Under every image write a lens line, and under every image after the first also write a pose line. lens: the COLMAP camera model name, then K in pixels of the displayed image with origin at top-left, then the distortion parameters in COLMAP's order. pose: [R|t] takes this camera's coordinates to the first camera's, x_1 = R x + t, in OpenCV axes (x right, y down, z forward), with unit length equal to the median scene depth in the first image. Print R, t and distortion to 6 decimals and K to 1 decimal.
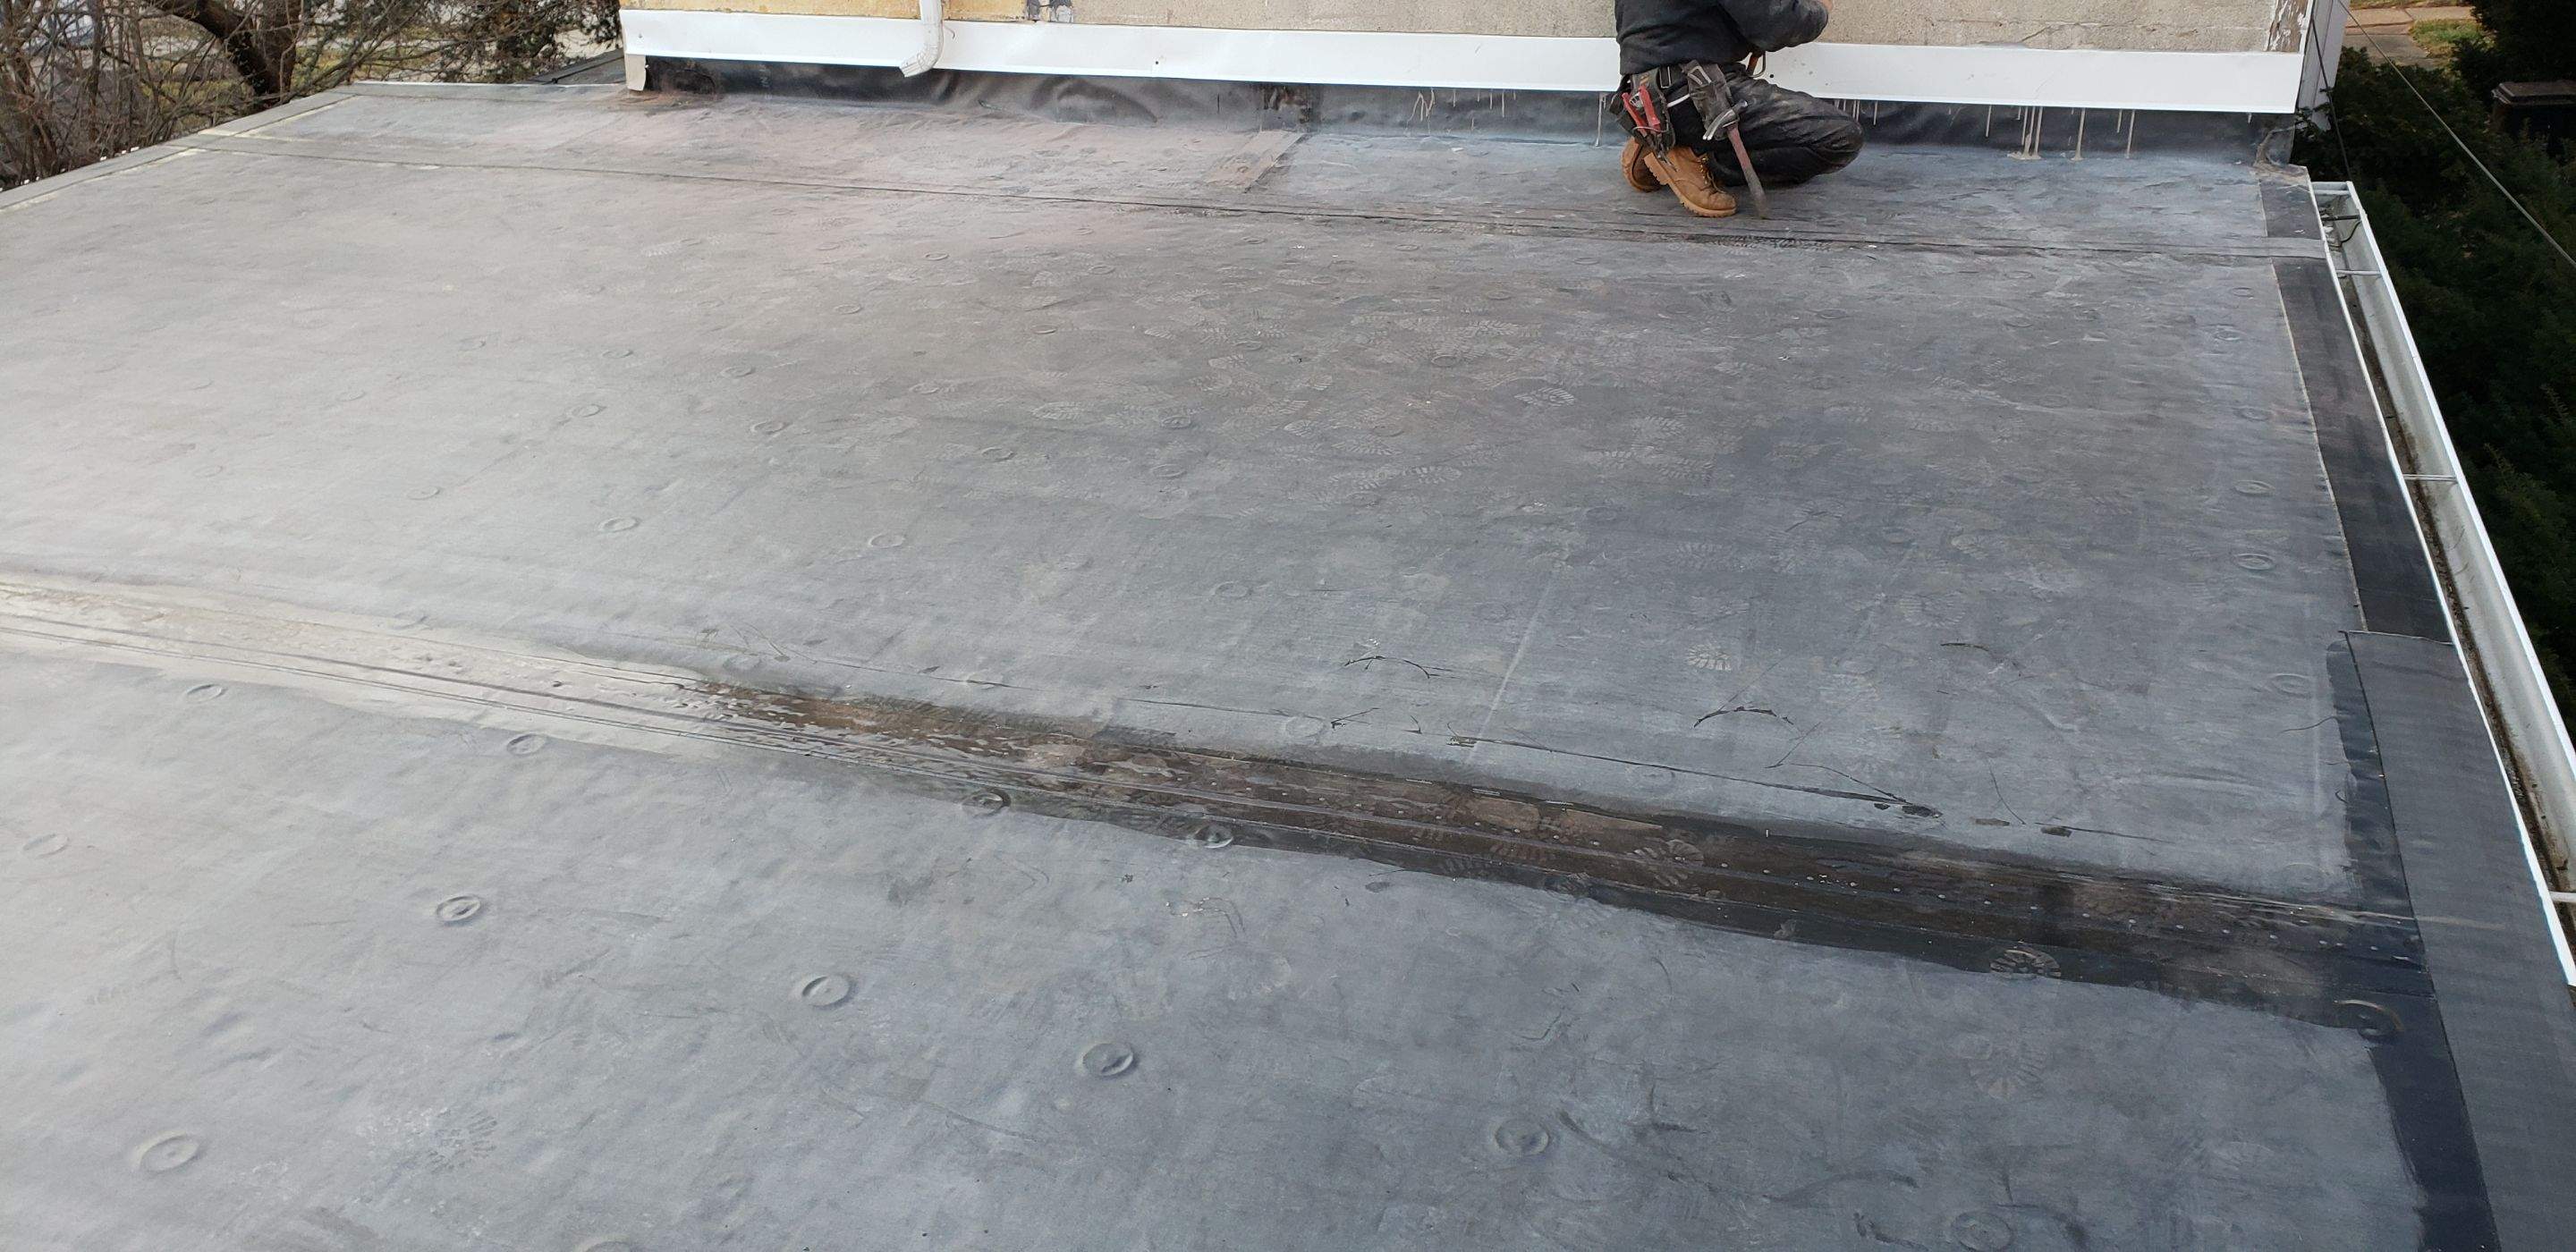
lens RADIAL K [[1970.3, 0, 1331.7], [0, 1970.3, 623.3], [0, 0, 1]] dist [0.153842, -0.409705]
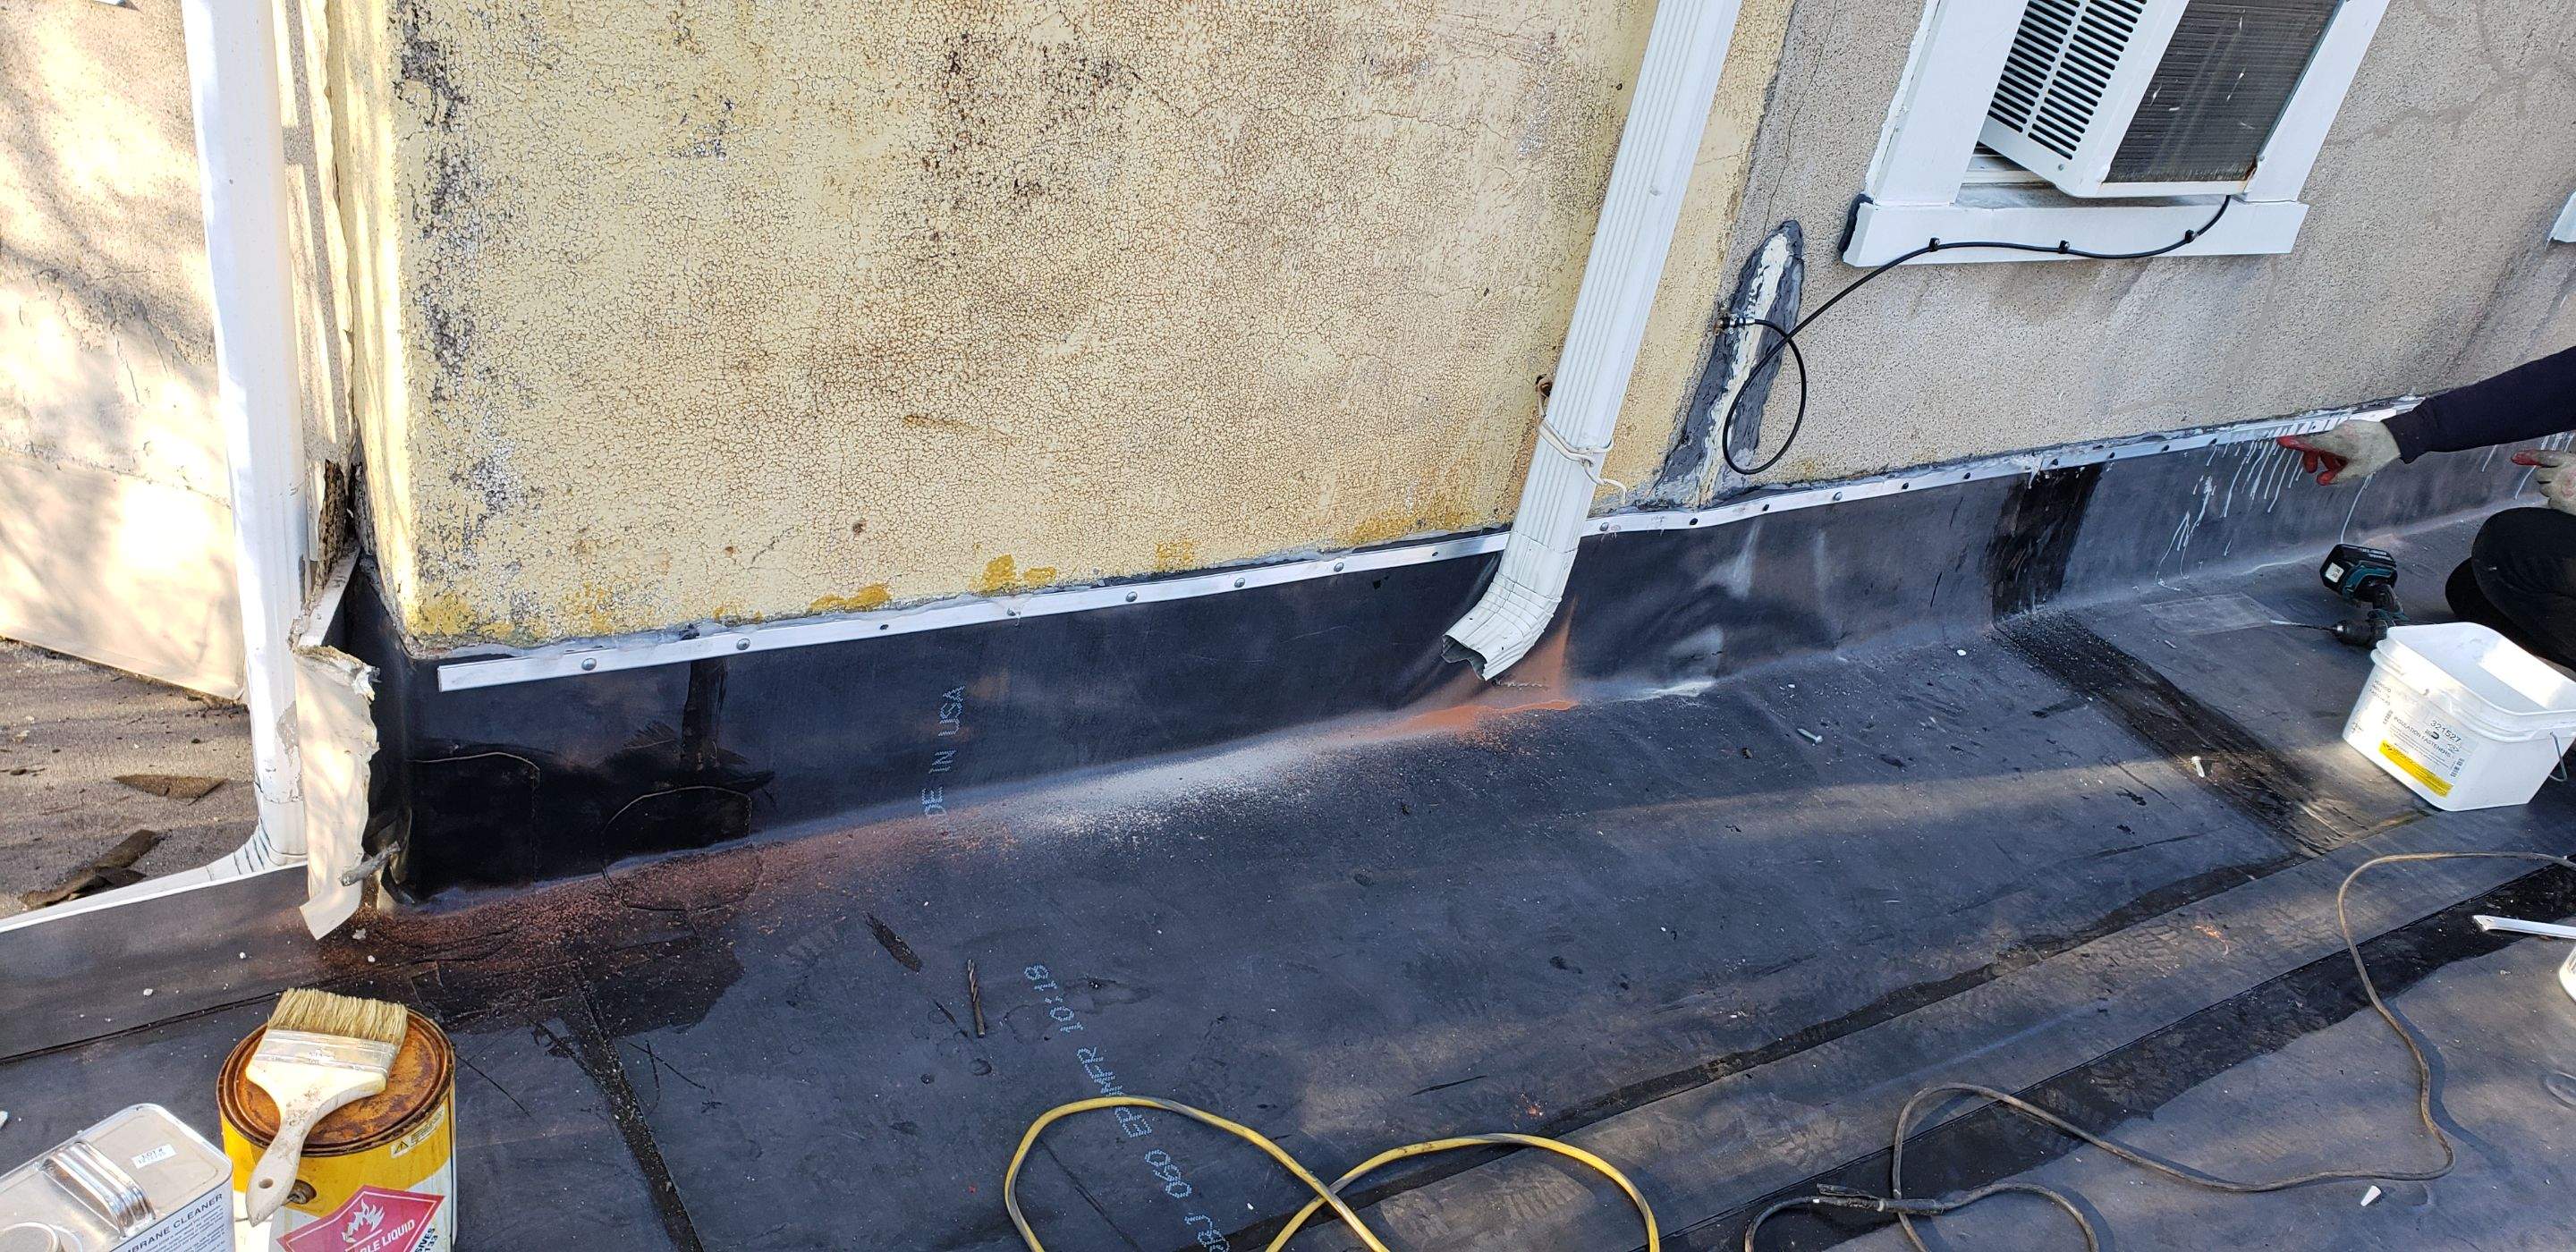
lens RADIAL K [[1961.2, 0, 1297.1], [0, 1961.2, 639.7], [0, 0, 1]] dist [0.160771, -0.400799]
pose [[0.609182, -0.255935, 0.750596, -0.910101], [0.162822, 0.966692, 0.197473, -0.646563], [-0.776136, 0.001916, 0.630563, 1.414891]]
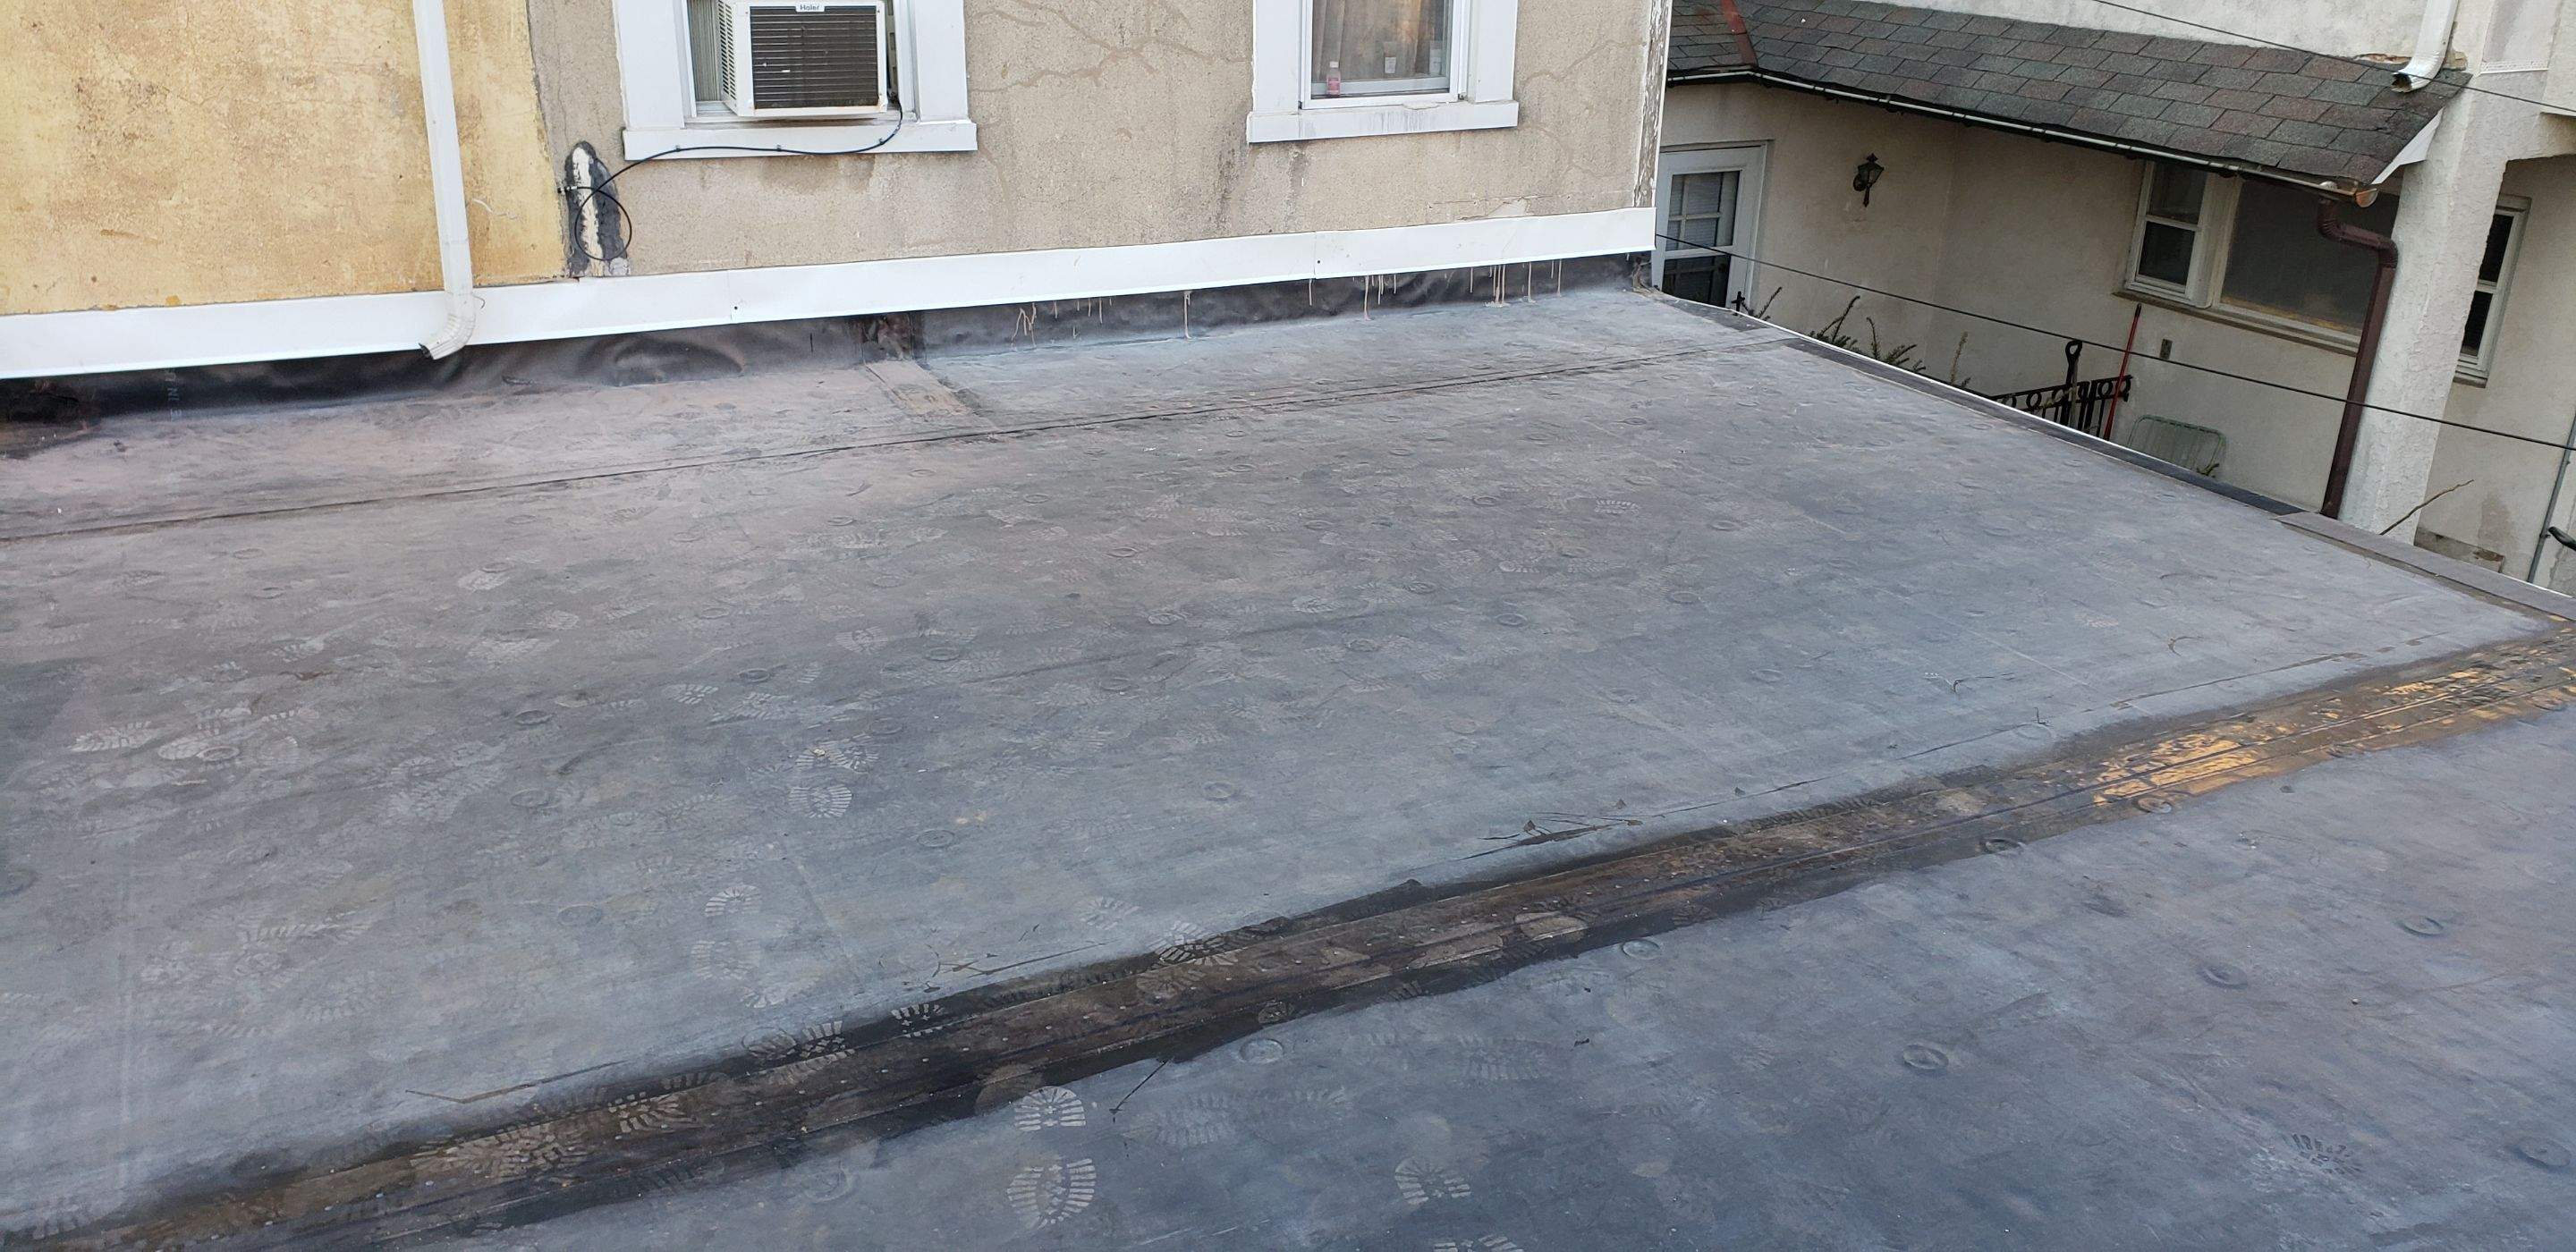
lens RADIAL K [[1962.1, 0, 1311.6], [0, 1962.1, 655.6], [0, 0, 1]] dist [0.132616, -0.222823]
pose [[0.703719, -0.219296, 0.675788, -0.970156], [0.283583, 0.958817, 0.015836, -0.116317], [-0.651429, 0.180498, 0.736926, 0.313023]]
